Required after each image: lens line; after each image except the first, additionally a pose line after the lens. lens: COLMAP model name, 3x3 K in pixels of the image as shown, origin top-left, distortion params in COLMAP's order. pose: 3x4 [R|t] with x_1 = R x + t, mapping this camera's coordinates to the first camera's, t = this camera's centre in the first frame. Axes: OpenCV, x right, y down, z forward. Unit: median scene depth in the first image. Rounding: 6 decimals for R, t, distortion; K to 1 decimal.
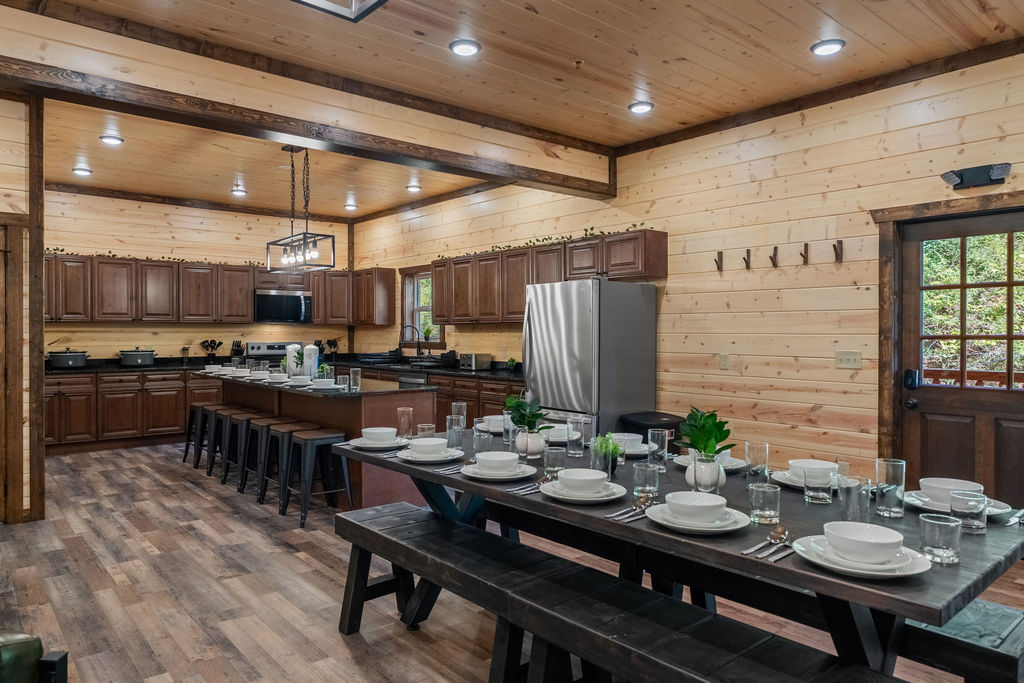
lens RADIAL K [[676.1, 0, 506.3], [0, 676.1, 339.6], [0, 0, 1]] dist [0.000604, 0.001965]
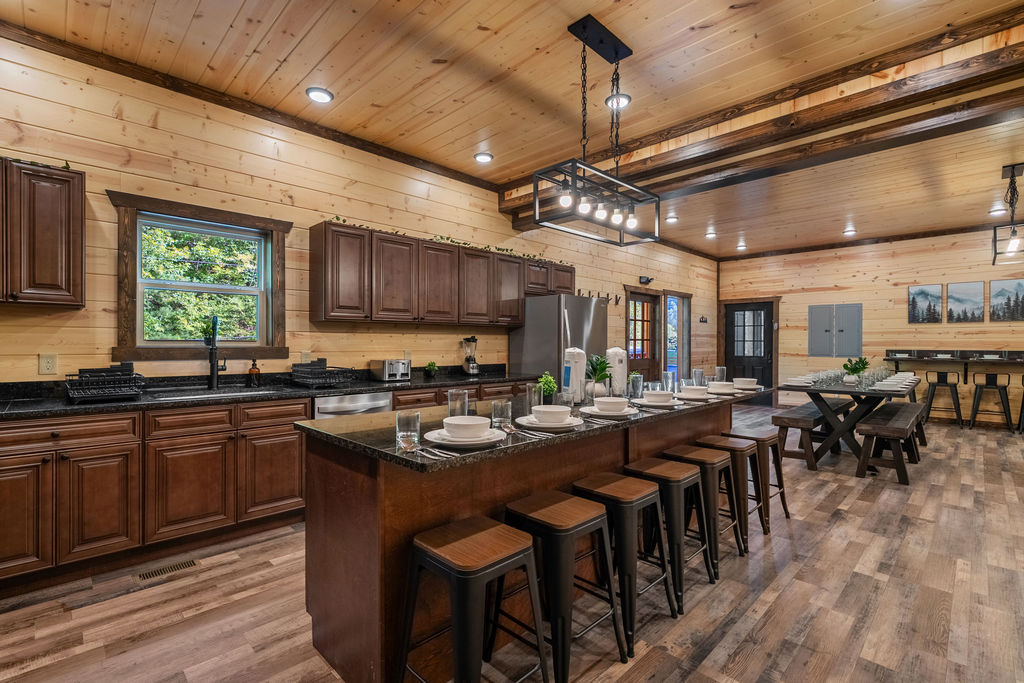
lens RADIAL K [[472.8, 0, 504.4], [0, 472.8, 342.8], [0, 0, 1]] dist [-0.000704, 0.000928]
pose [[-0.087411, -0.000360, 0.996172, -0.665087], [0.008379, 0.999964, 0.001097, 0.001505], [-0.996137, 0.008442, -0.087405, 1.004460]]
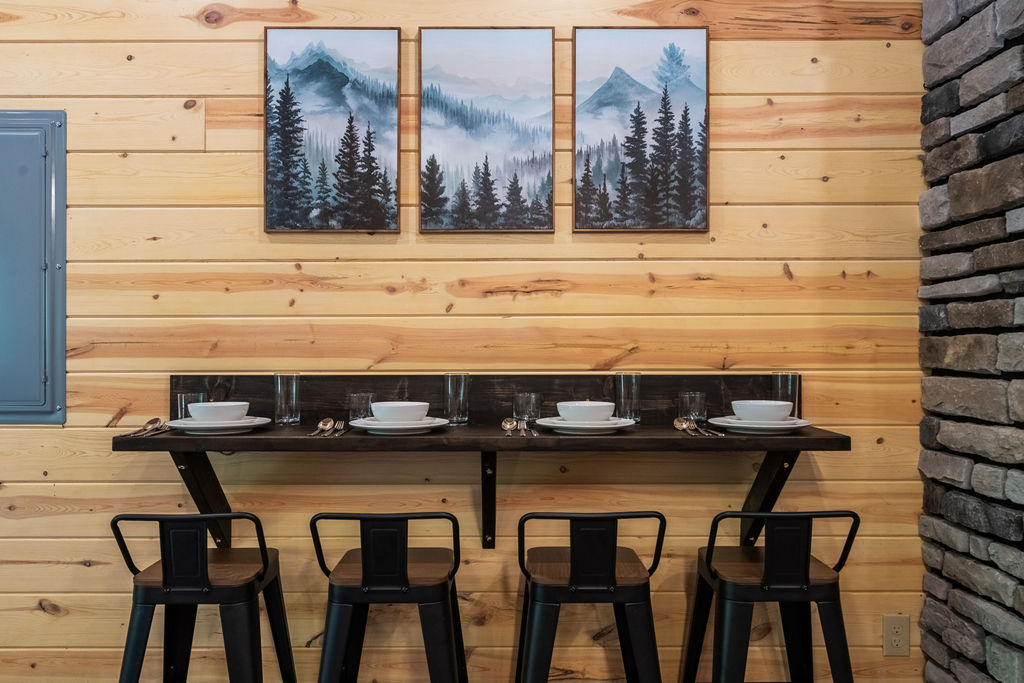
lens RADIAL K [[773.7, 0, 508.4], [0, 773.7, 346.4], [0, 0, 1]] dist [-0.001782, -0.000634]
pose [[-0.775130, 0.004365, 0.631786, 0.066633], [0.006991, 0.999974, 0.001668, 0.014687], [-0.631763, 0.005710, -0.775141, 0.154087]]
